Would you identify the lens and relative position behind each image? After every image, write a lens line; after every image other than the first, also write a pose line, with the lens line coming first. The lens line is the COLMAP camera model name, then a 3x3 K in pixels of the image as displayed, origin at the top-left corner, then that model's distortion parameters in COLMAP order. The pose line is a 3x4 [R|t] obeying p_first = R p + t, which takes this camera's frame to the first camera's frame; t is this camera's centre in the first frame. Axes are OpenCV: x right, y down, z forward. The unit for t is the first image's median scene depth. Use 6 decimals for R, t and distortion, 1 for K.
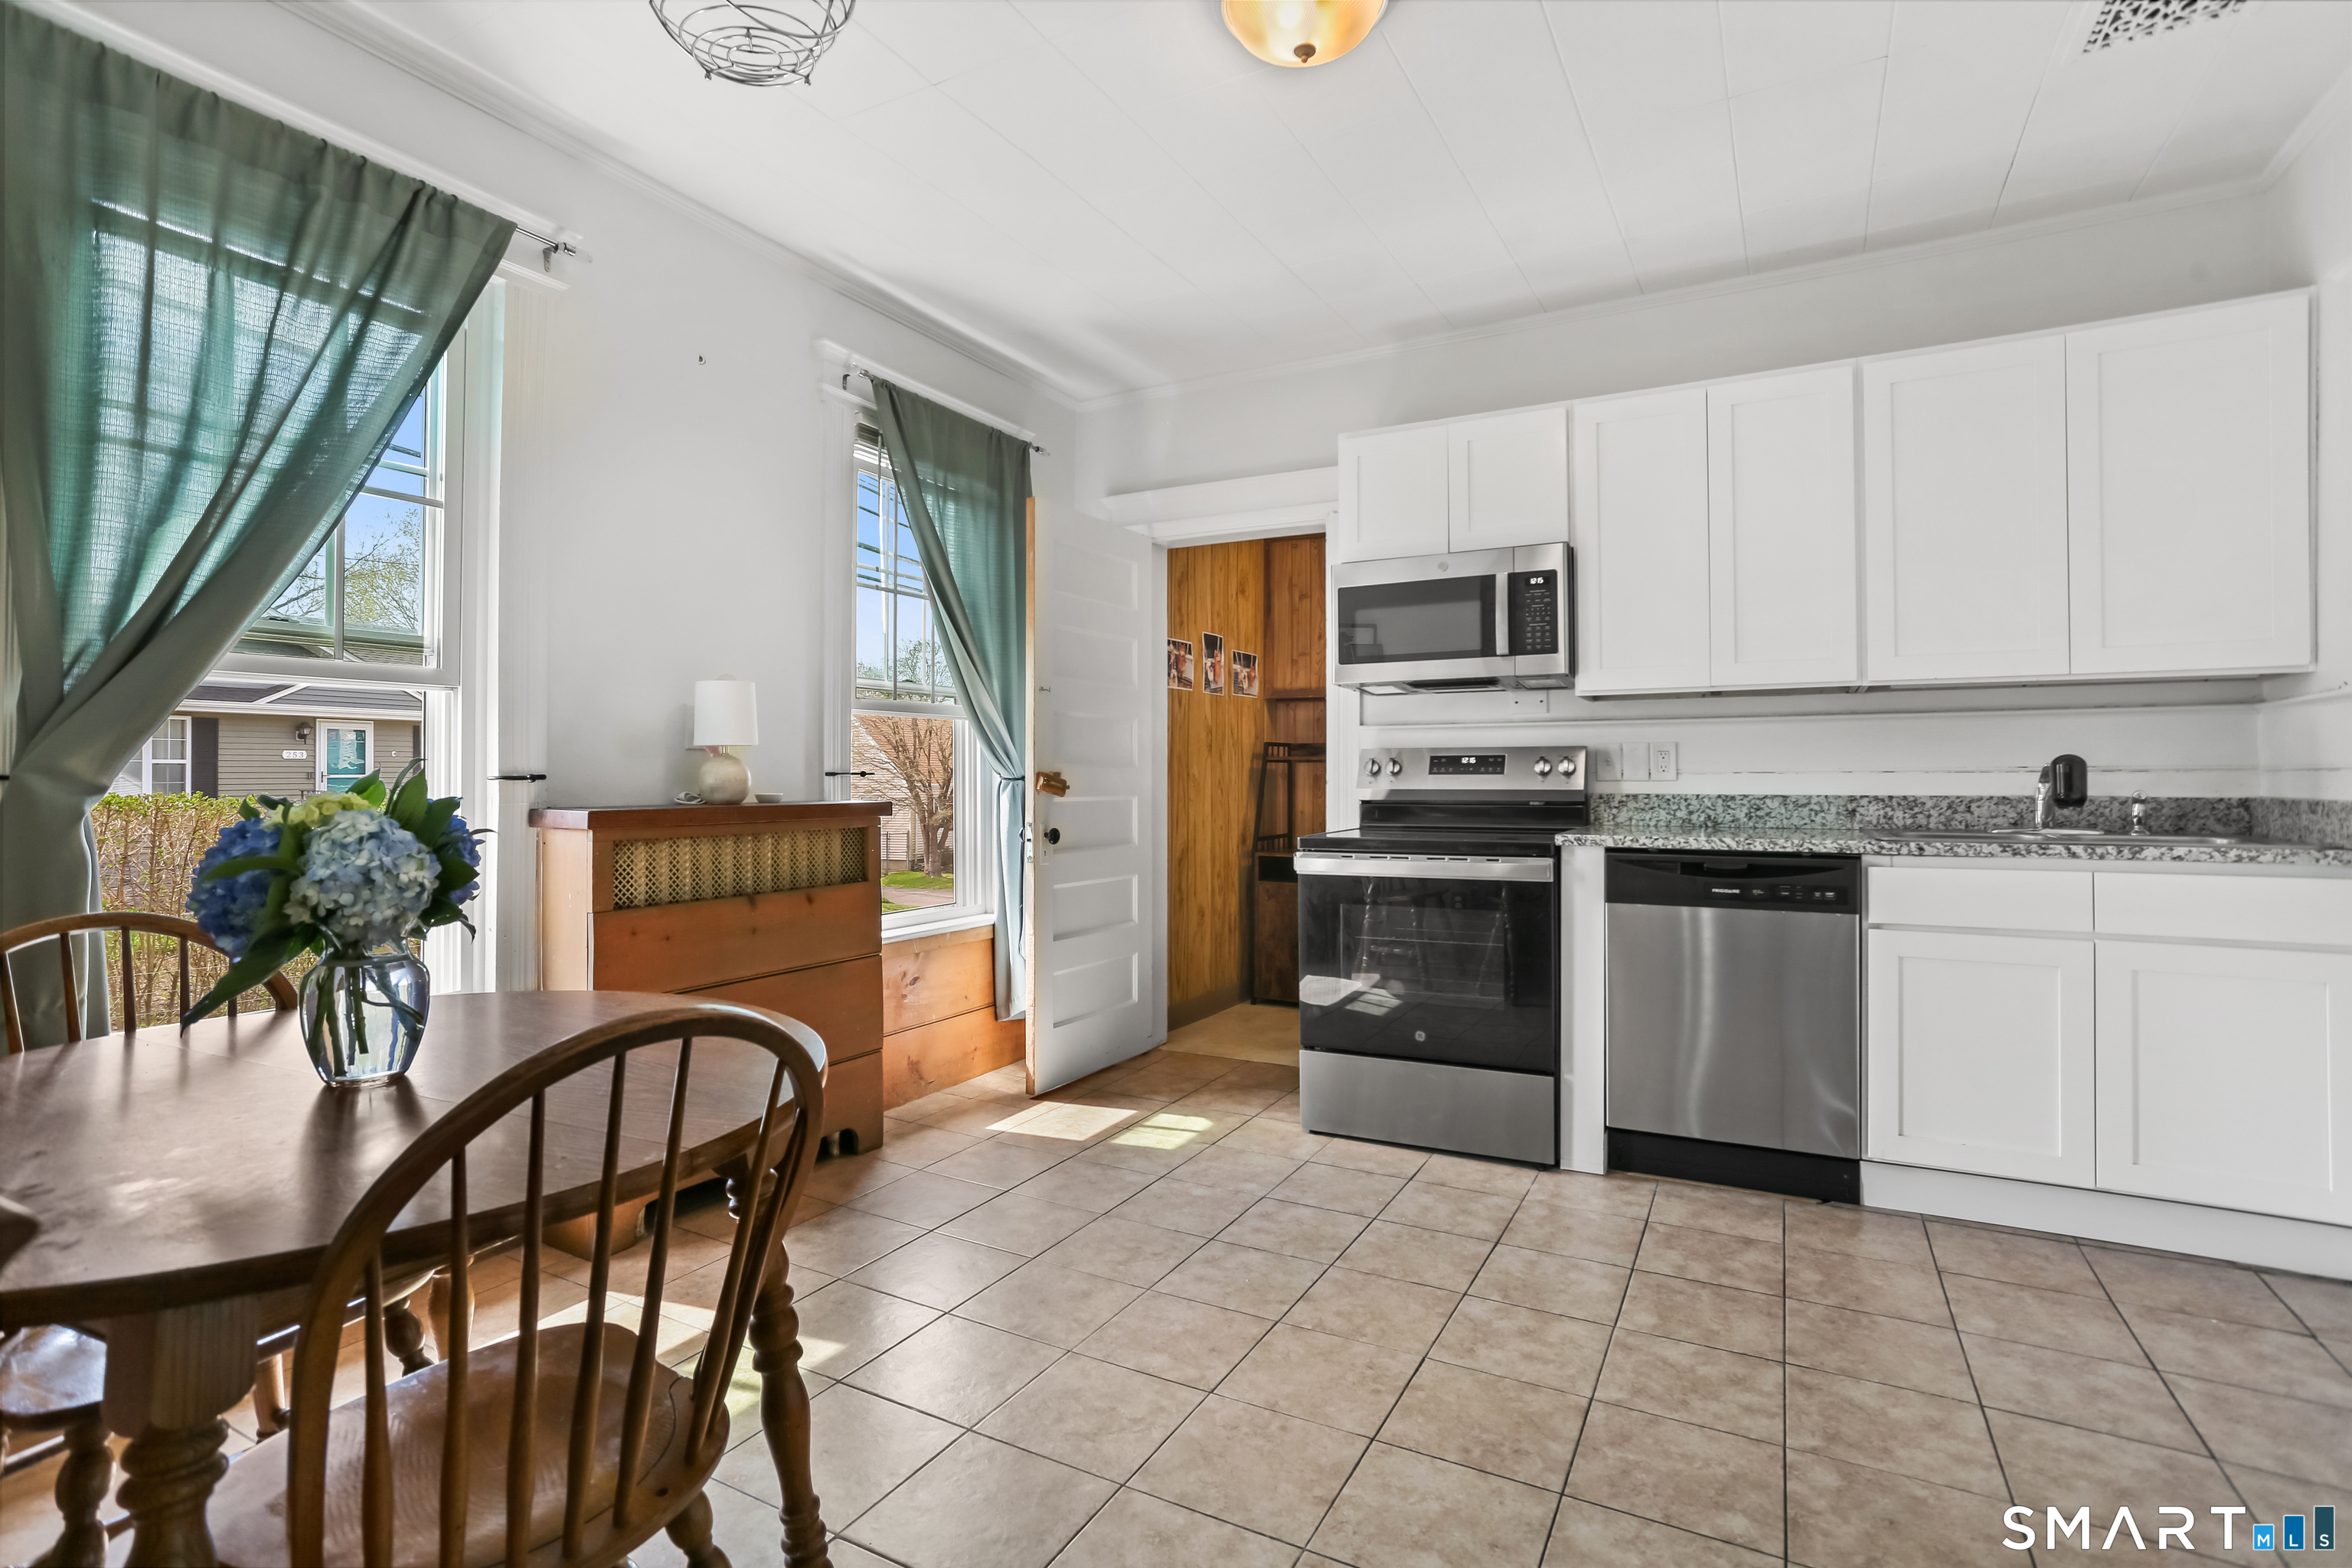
lens RADIAL K [[1132.8, 0, 1176.2], [0, 1132.8, 776.7], [0, 0, 1]] dist [-0.033105, 0.003751]
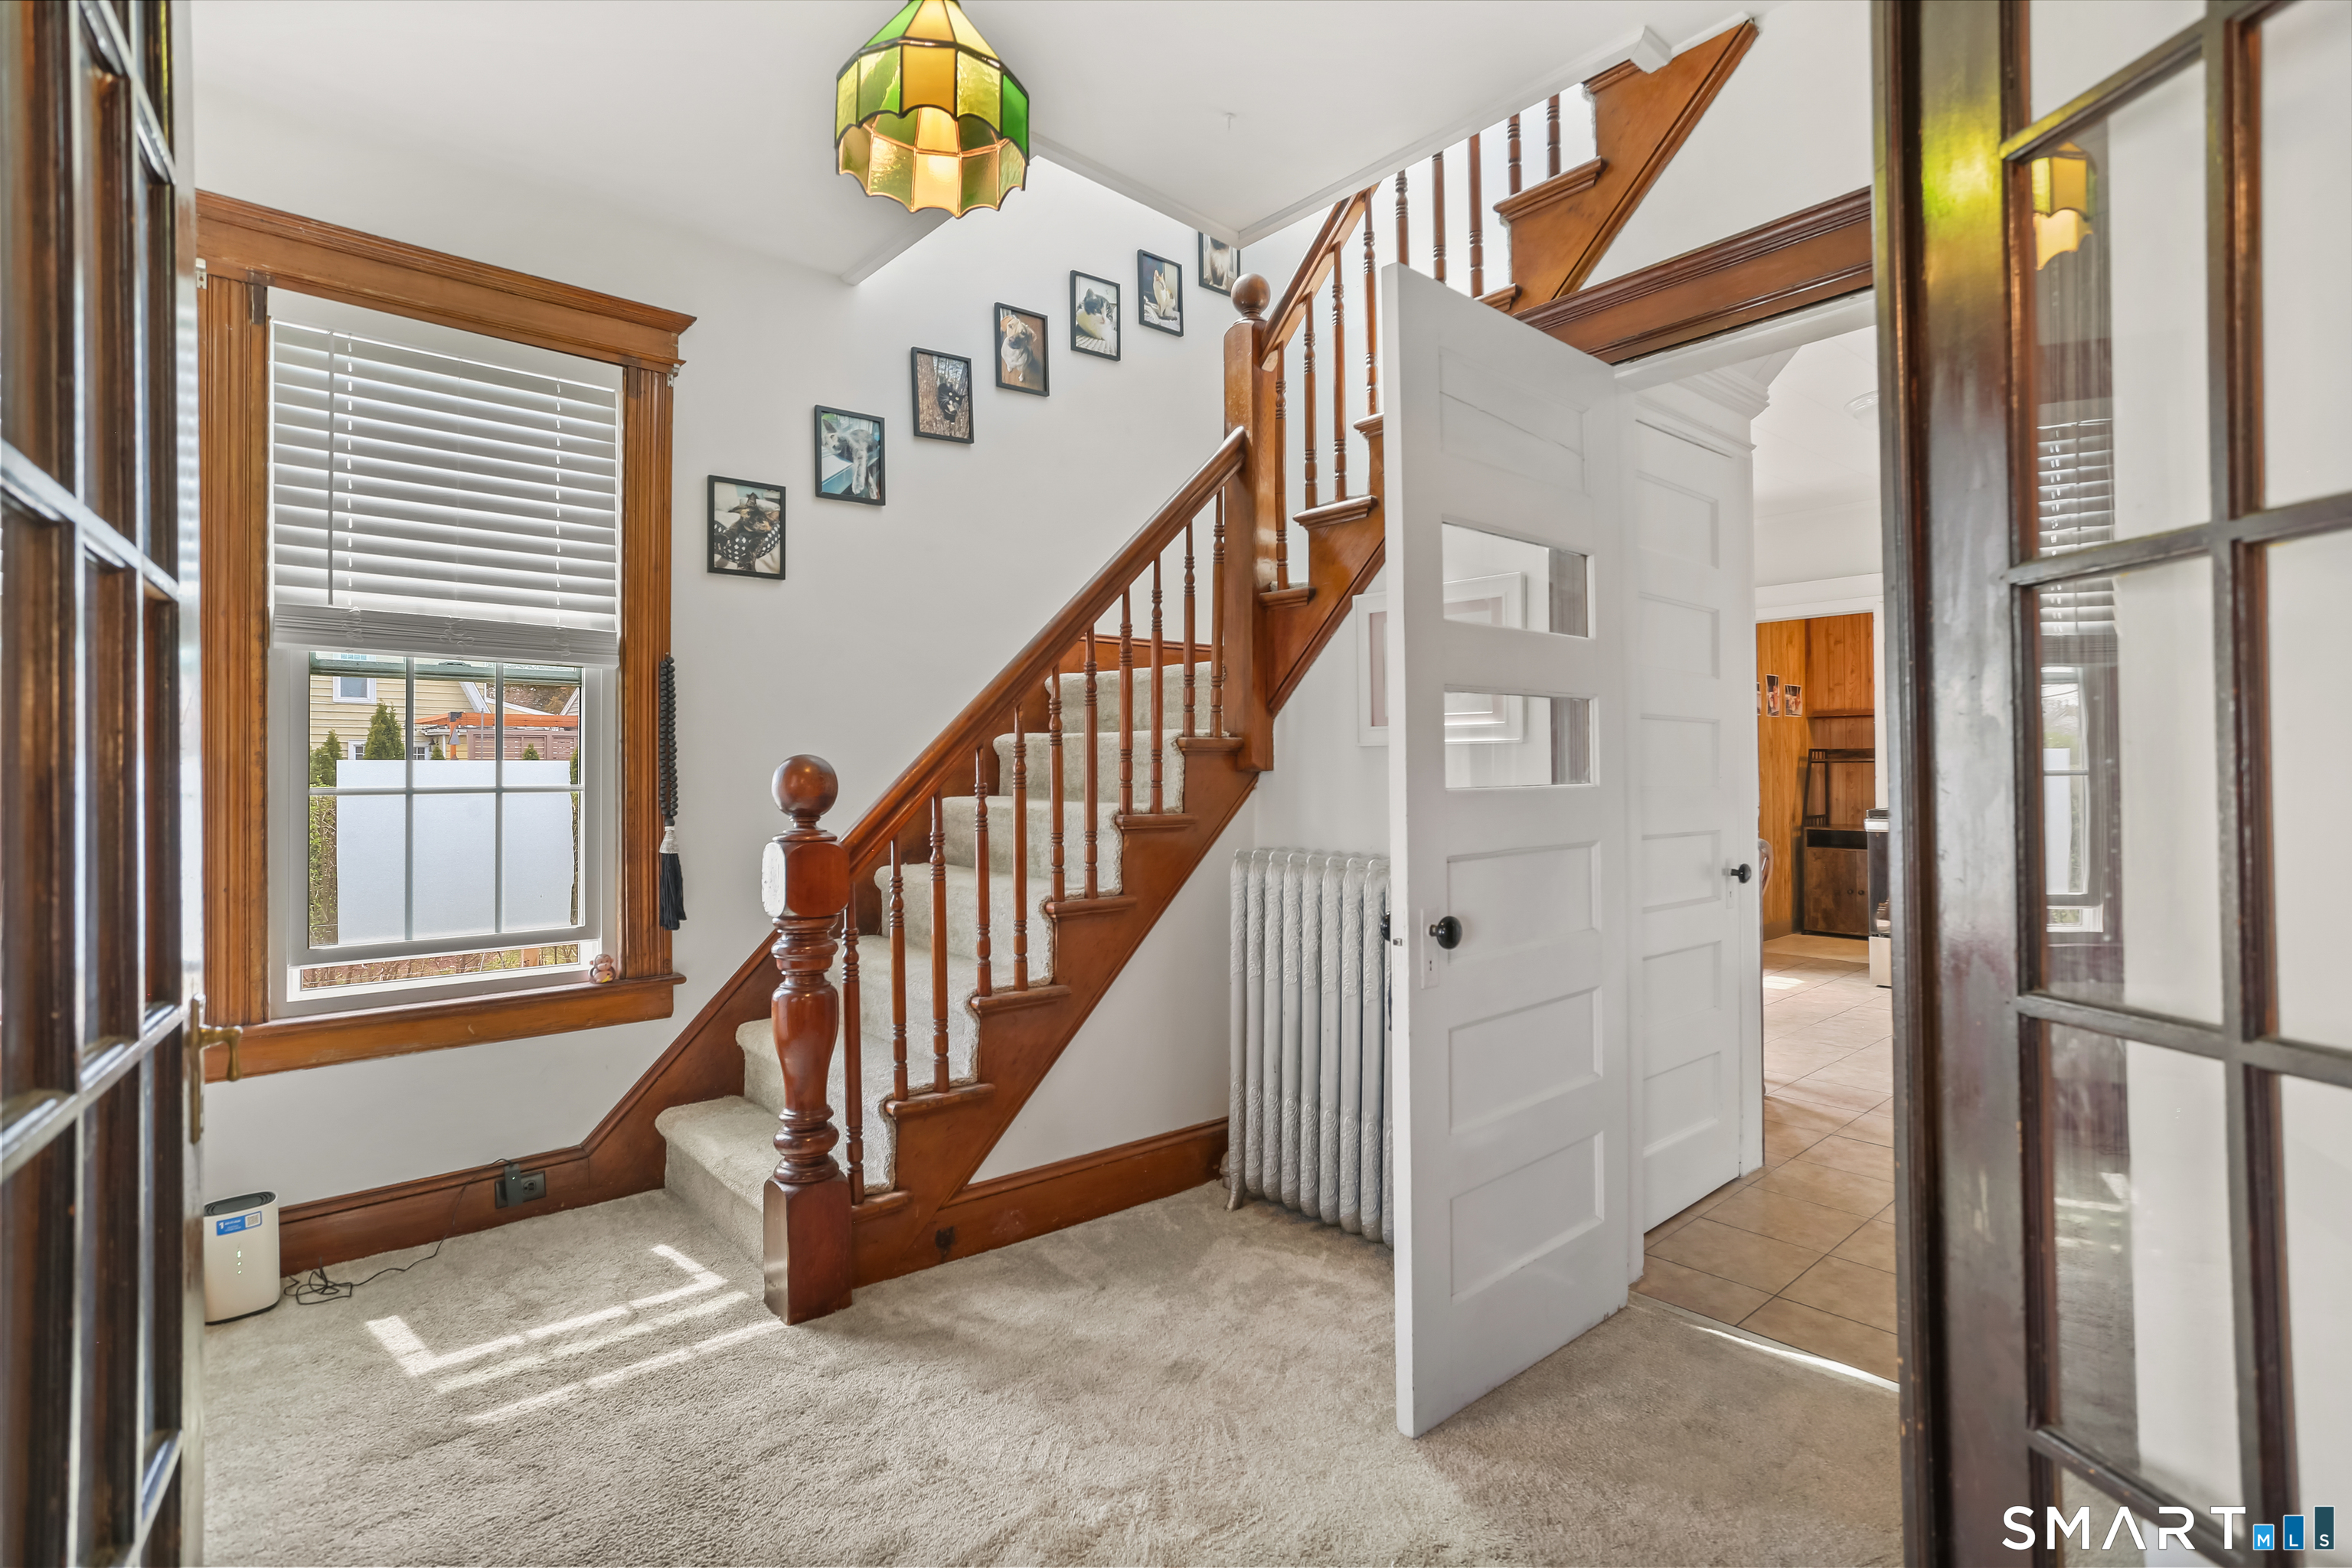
lens RADIAL K [[1132.8, 0, 1174.3], [0, 1132.8, 793.8], [0, 0, 1]] dist [-0.033105, 0.003751]
pose [[0.935817, -0.009025, -0.352372, -0.214671], [0.008925, 0.999958, -0.001906, 0.026797], [0.352374, -0.001361, 0.935858, -0.729591]]
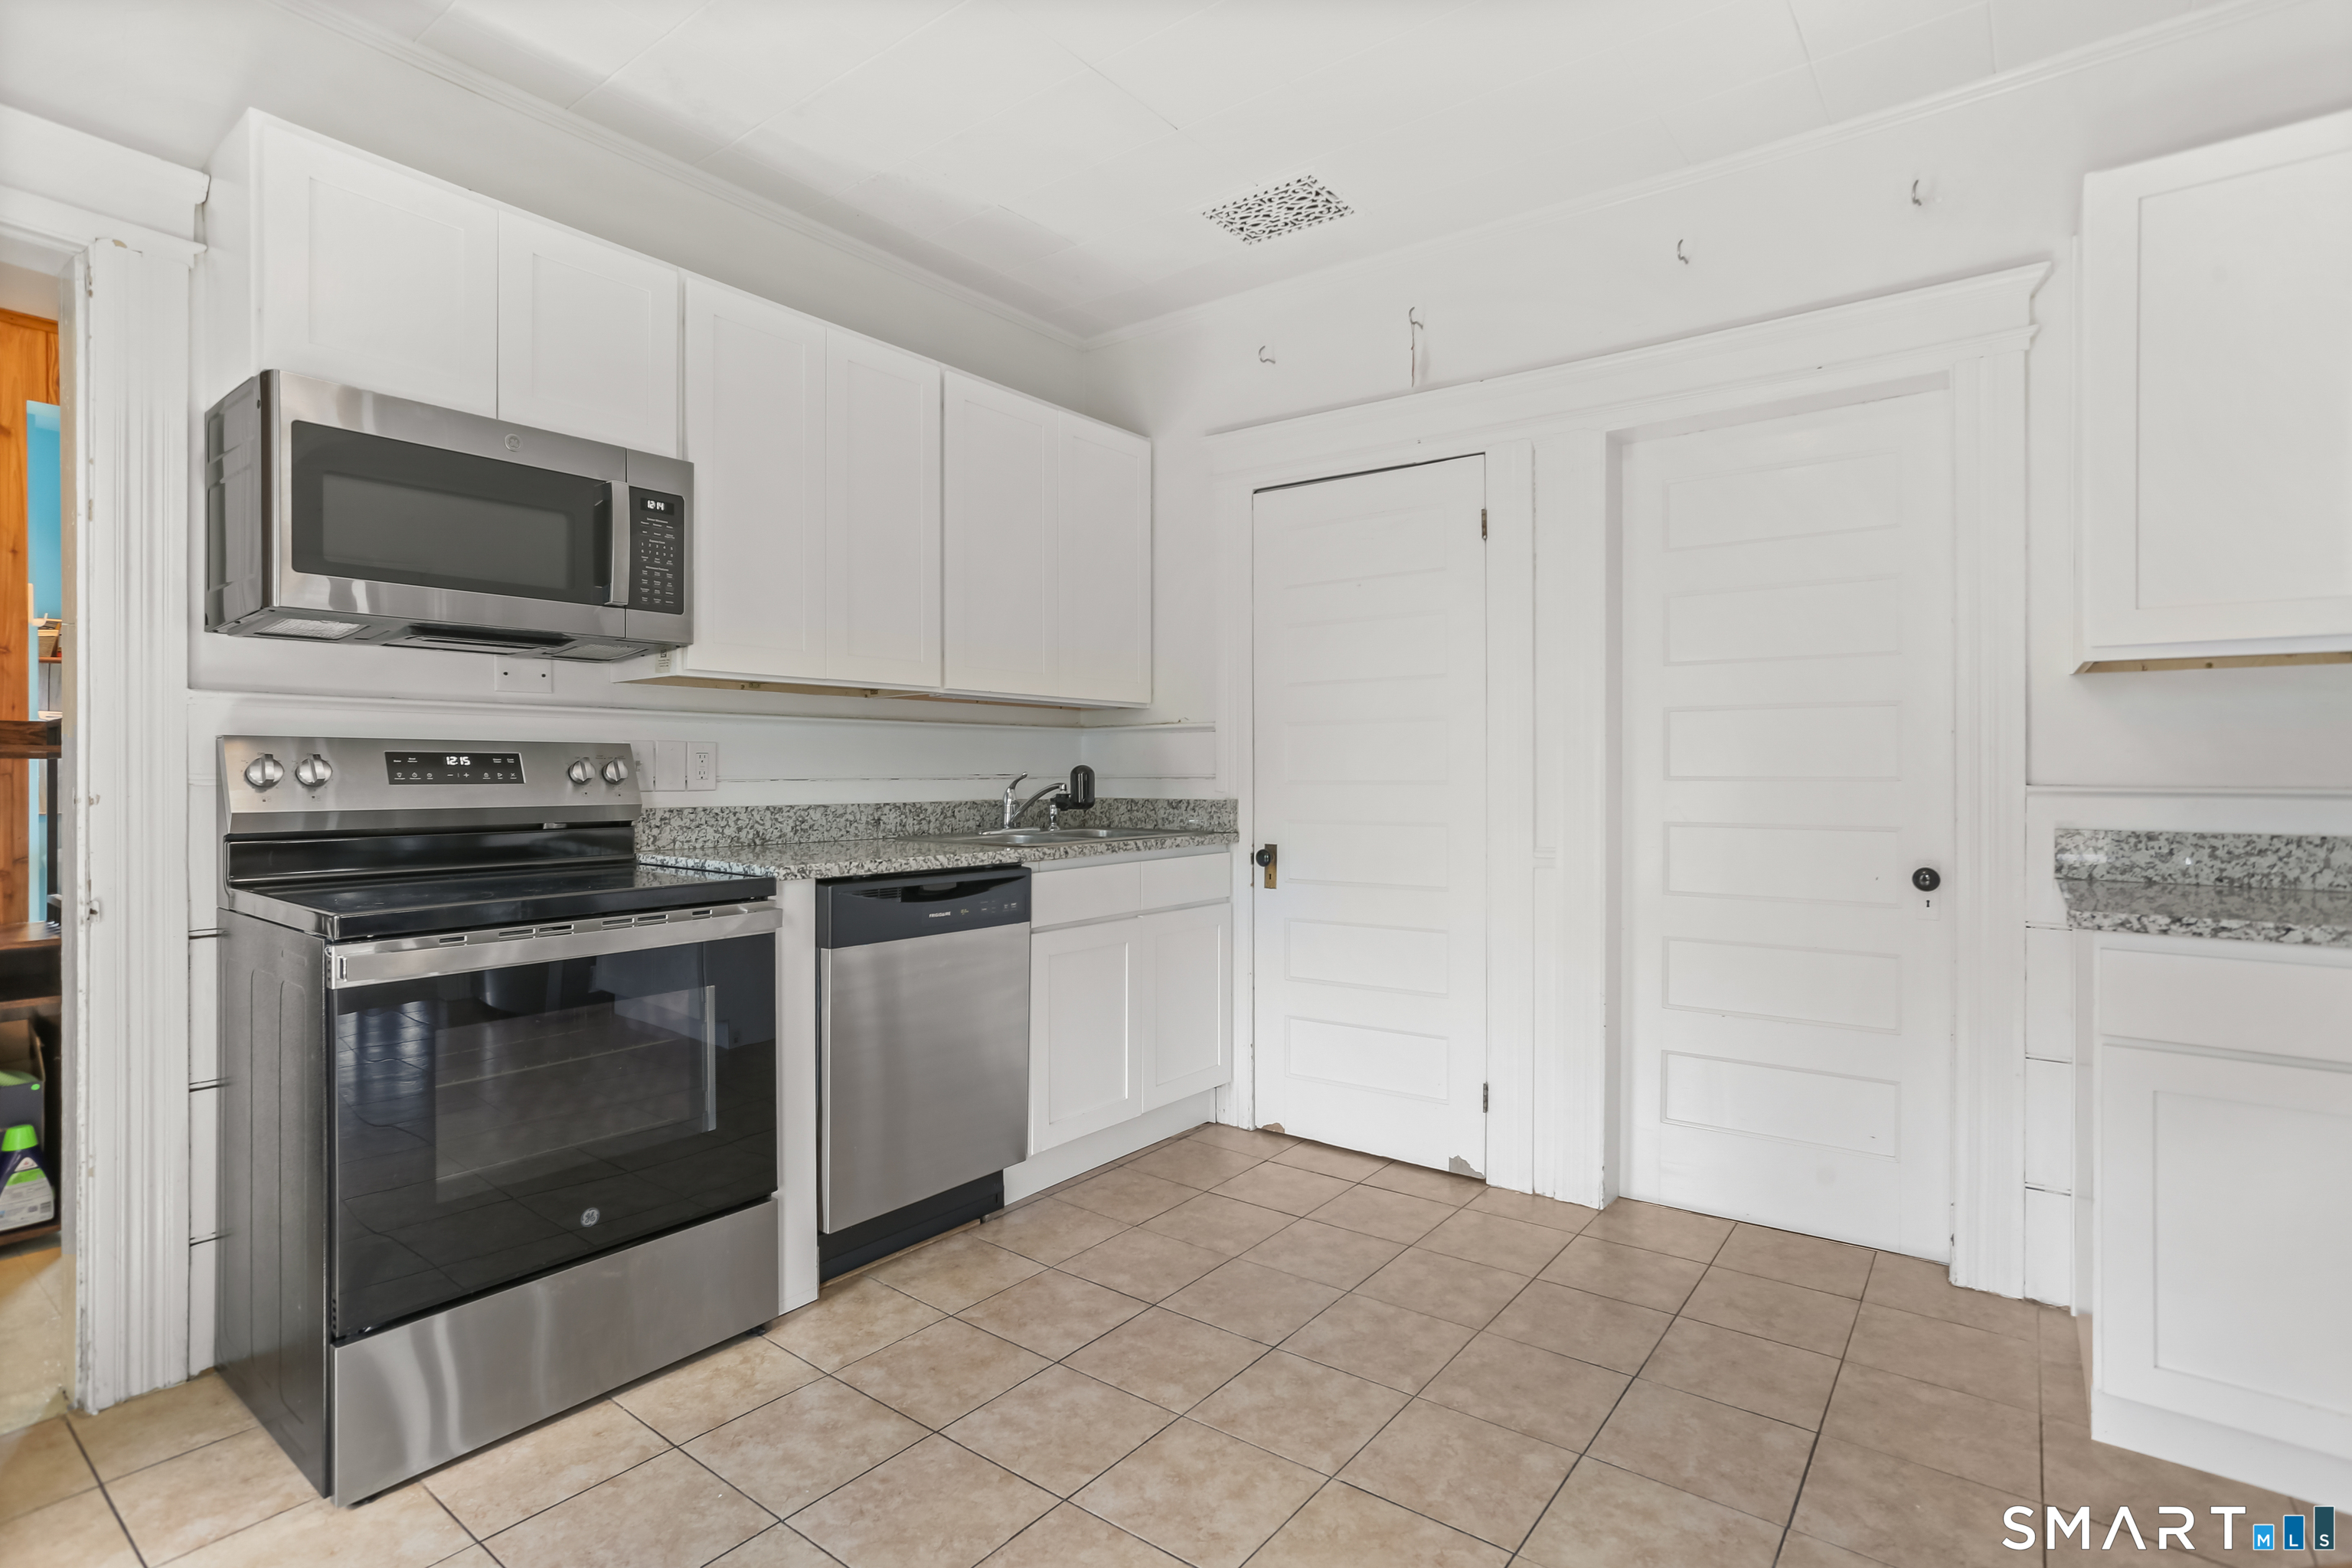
lens RADIAL K [[1132.8, 0, 1183.0], [0, 1132.8, 774.0], [0, 0, 1]] dist [-0.033105, 0.003751]
pose [[0.143132, 0.001405, 0.989703, -0.352059], [-0.001034, 0.999999, -0.001270, -0.008435], [-0.989703, -0.000842, 0.143133, 0.640129]]
